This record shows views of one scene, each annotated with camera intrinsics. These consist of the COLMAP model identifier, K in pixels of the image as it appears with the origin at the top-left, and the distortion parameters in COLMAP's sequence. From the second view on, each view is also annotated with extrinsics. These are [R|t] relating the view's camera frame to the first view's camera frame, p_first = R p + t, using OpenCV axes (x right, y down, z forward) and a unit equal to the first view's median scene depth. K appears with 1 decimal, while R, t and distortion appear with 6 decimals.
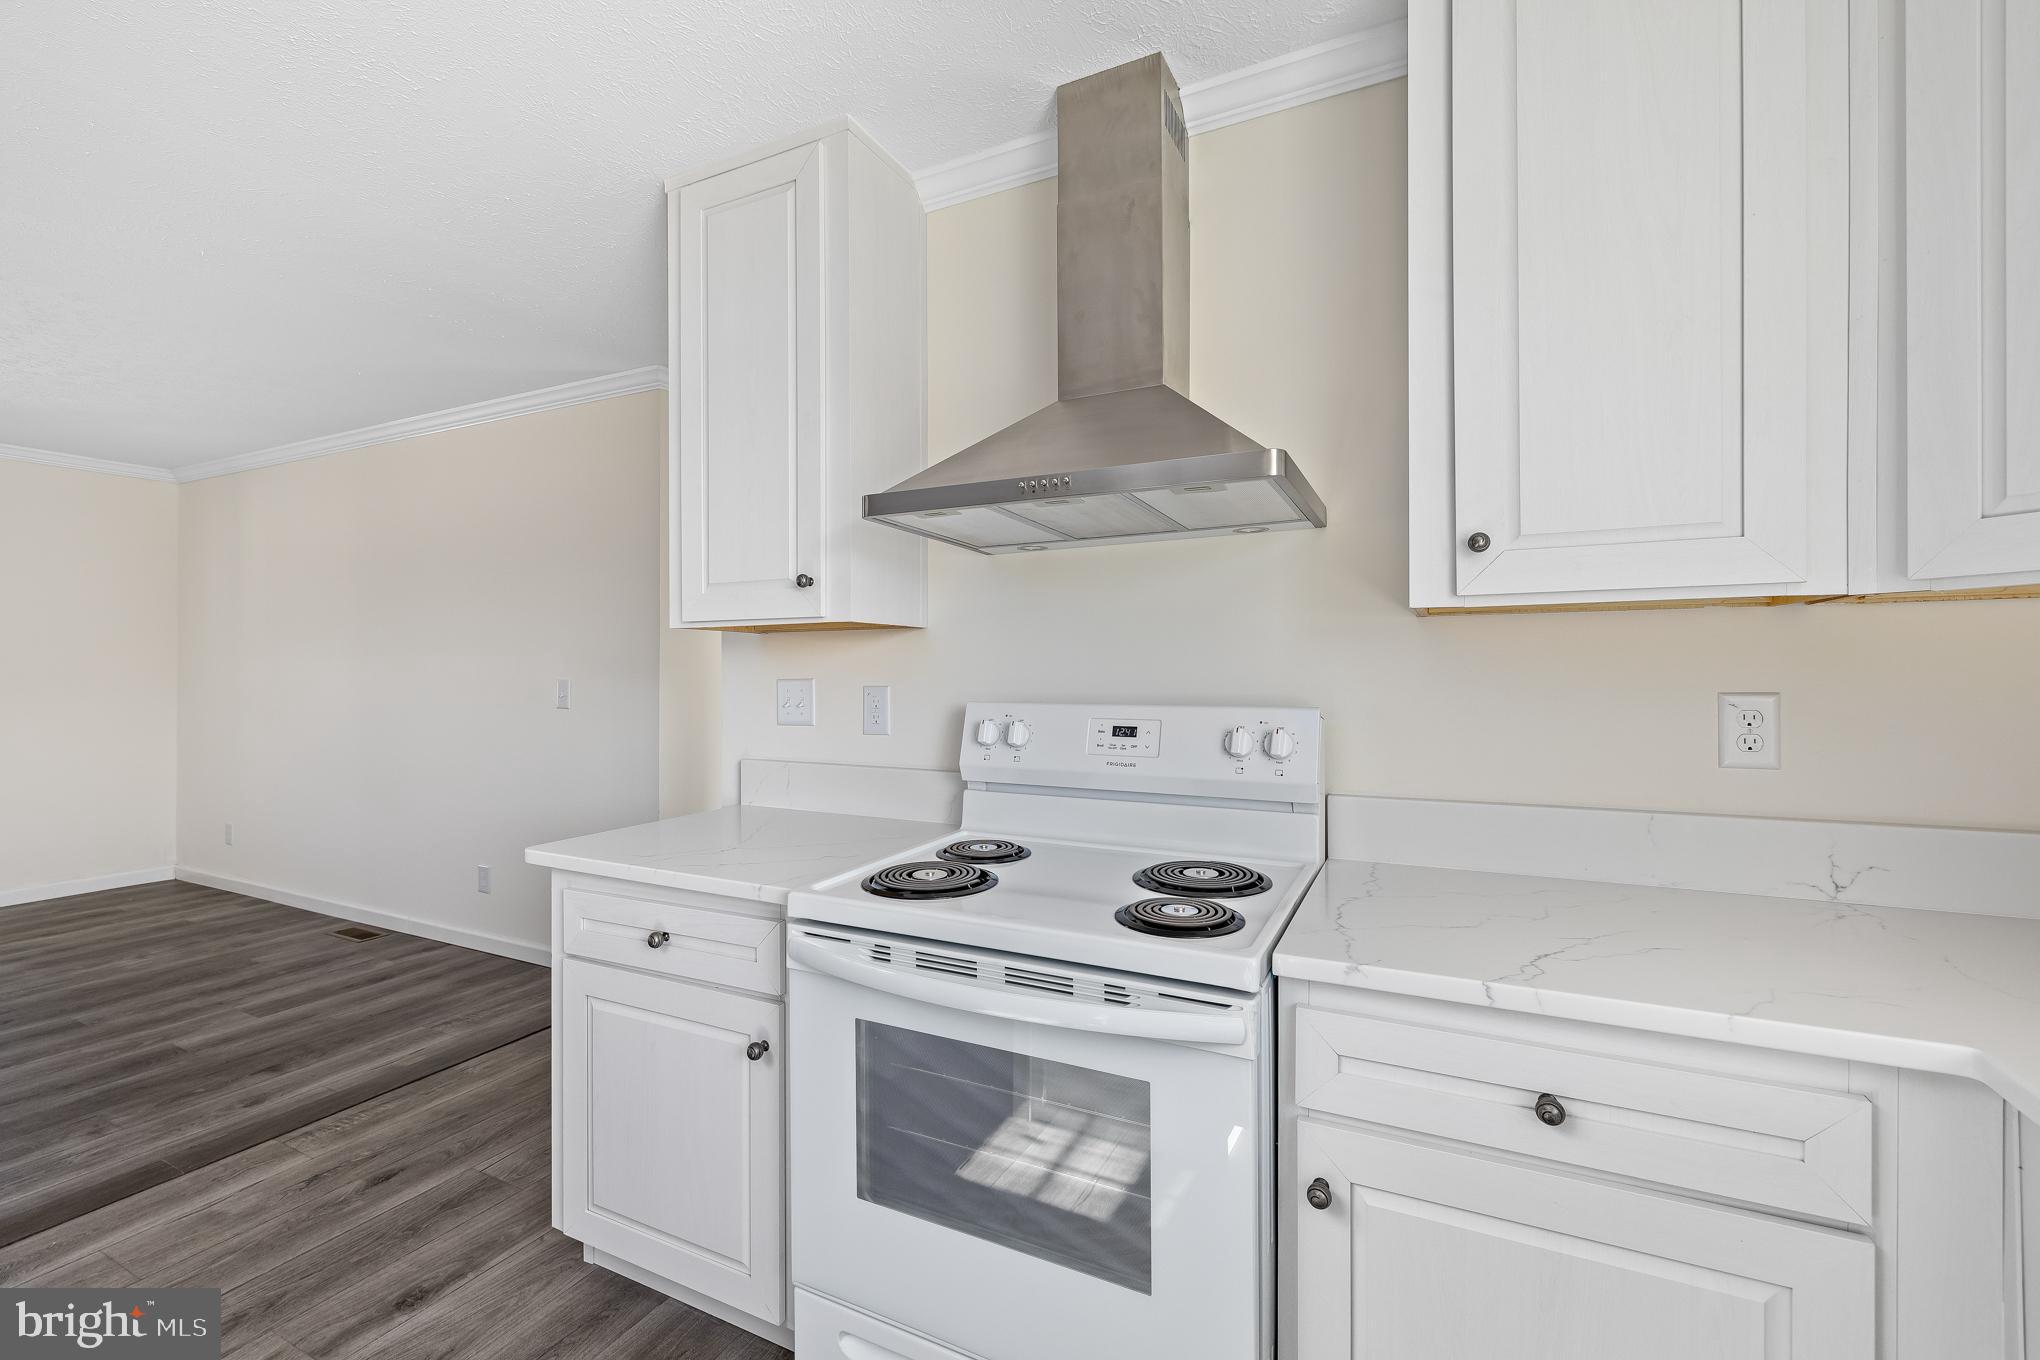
lens RADIAL K [[857.5, 0, 1021.3], [0, 857.5, 668.1], [0, 0, 1]] dist [0.001299, 0.000273]
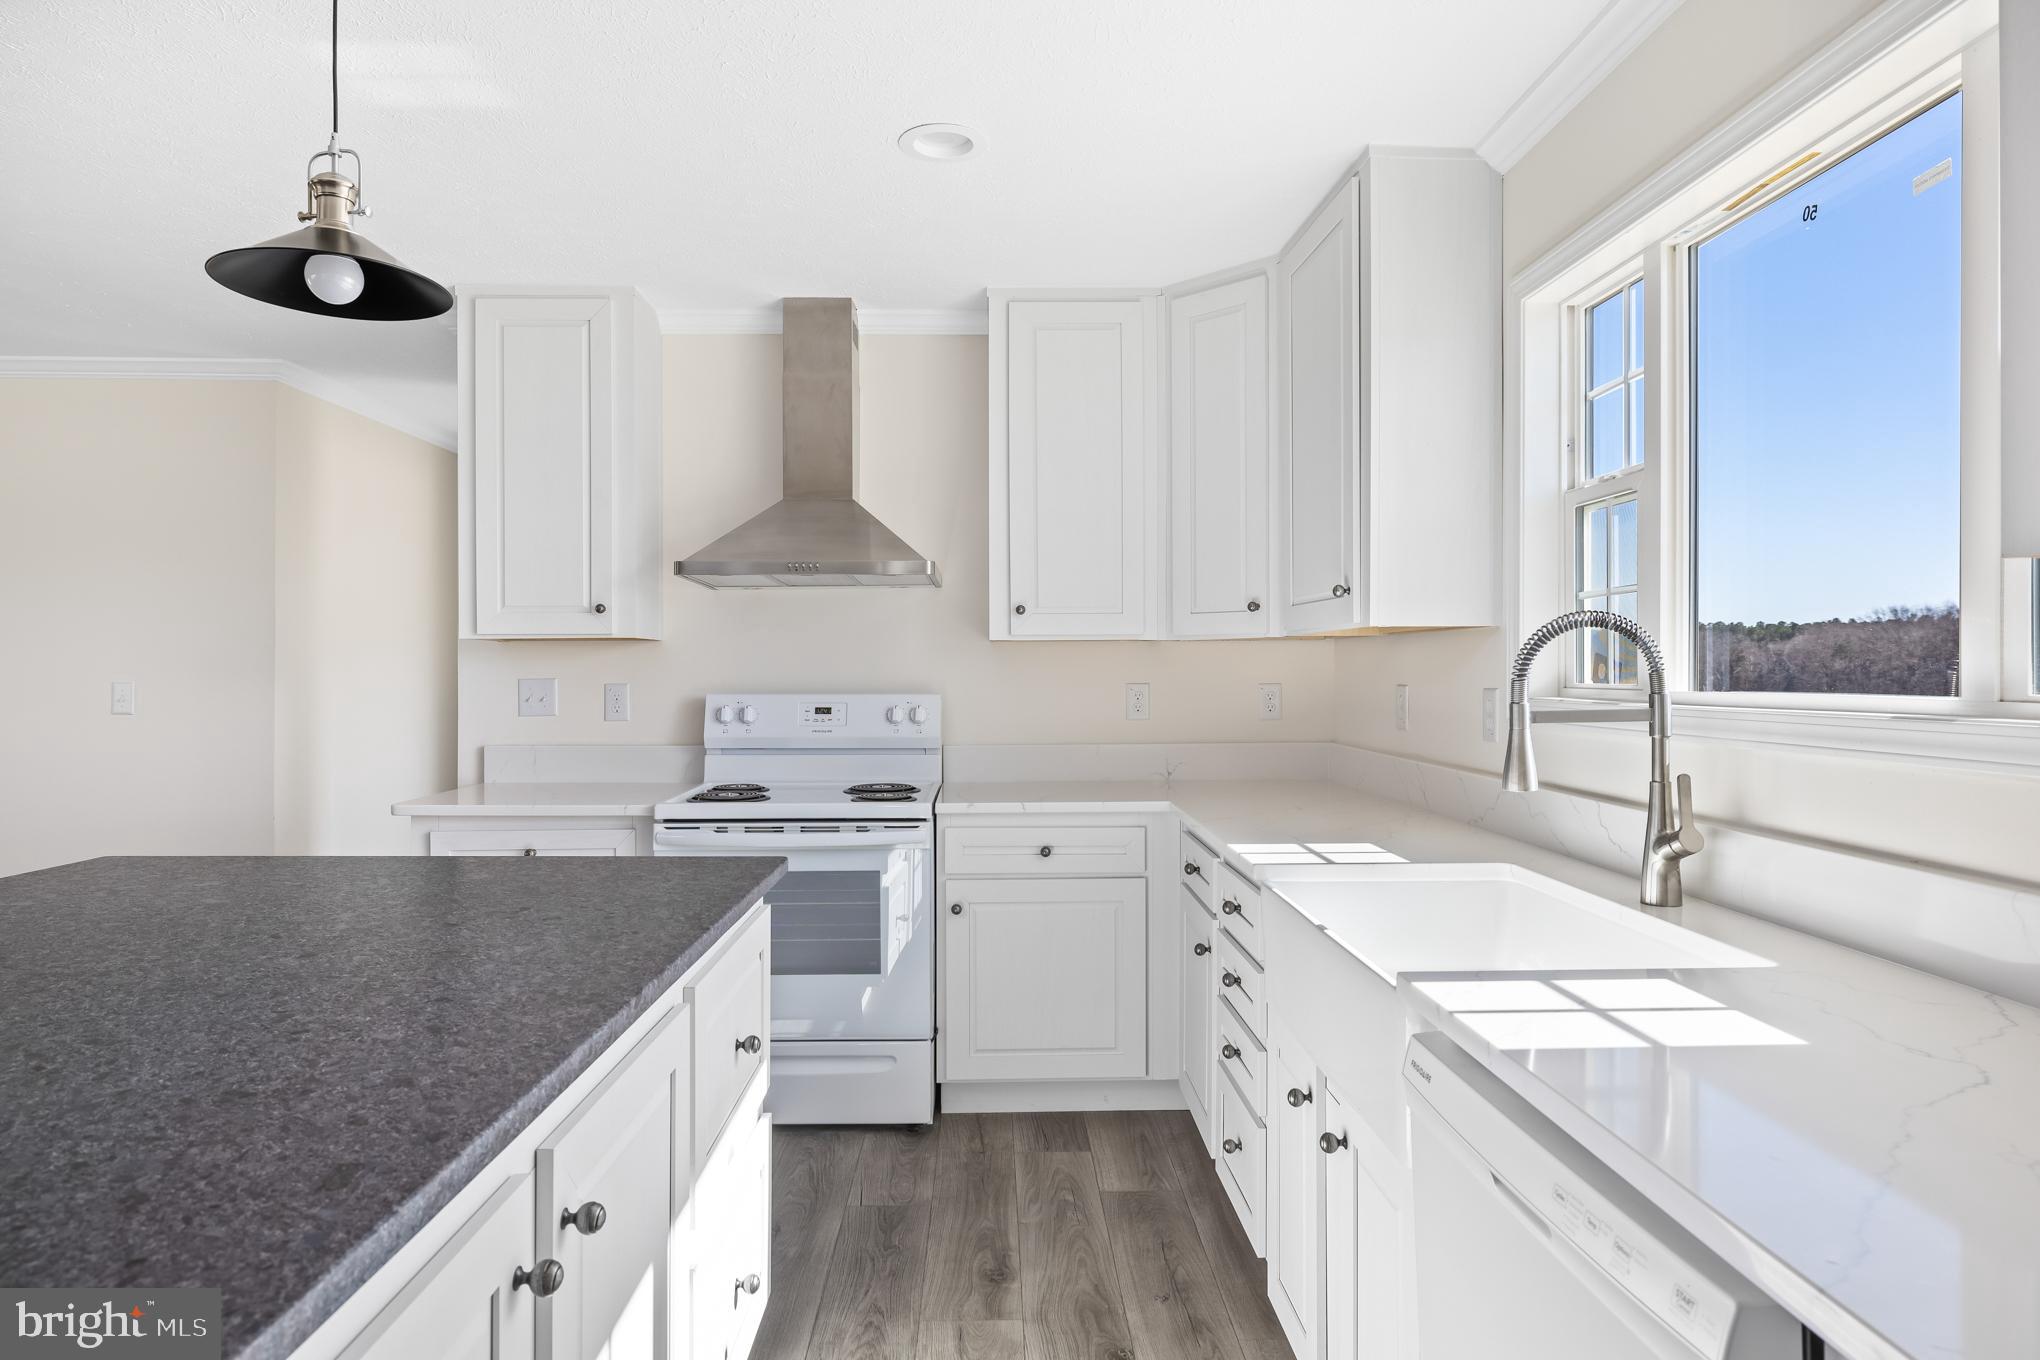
lens RADIAL K [[1232.6, 0, 1020.0], [0, 1232.6, 680.0], [0, 0, 1]] dist [-0.000047, 0.000006]
pose [[0.886292, -0.001837, 0.463123, -0.645424], [-0.001387, 0.999977, 0.006621, 0.001881], [-0.463124, -0.006511, 0.886269, -1.249410]]
